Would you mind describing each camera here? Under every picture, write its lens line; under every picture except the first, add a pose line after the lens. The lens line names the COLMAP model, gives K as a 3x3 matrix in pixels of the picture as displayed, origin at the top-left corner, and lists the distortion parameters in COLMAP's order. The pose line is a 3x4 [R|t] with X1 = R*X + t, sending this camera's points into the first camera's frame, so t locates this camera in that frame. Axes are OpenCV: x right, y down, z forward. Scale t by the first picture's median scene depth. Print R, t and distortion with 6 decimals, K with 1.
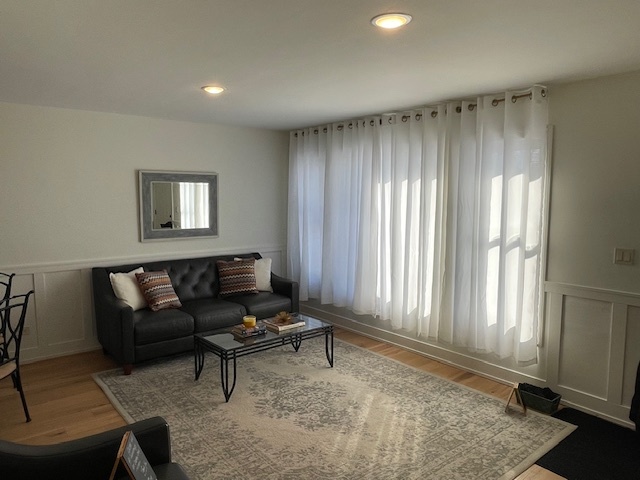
lens RADIAL K [[454.7, 0, 320.0], [0, 454.7, 240.0], [0, 0, 1]] dist [-0.002126, -0.001658]
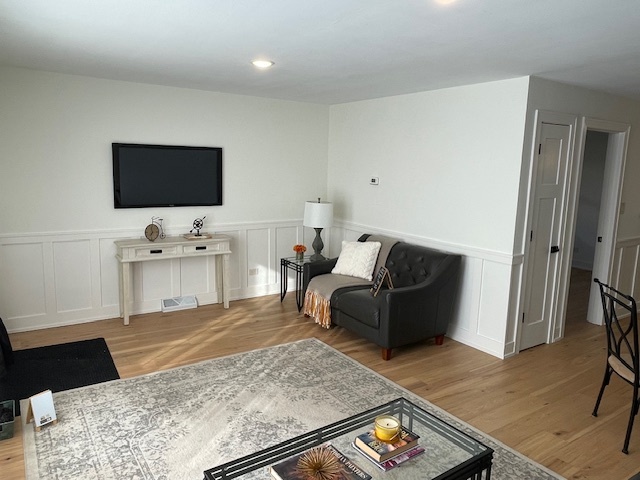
lens RADIAL K [[454.7, 0, 320.0], [0, 454.7, 240.0], [0, 0, 1]] dist [-0.002126, -0.001658]
pose [[-0.996151, -0.035993, 0.079926, -0.145058], [-0.015072, 0.968560, 0.248323, -0.182353], [-0.086351, 0.246163, -0.965374, 1.840242]]
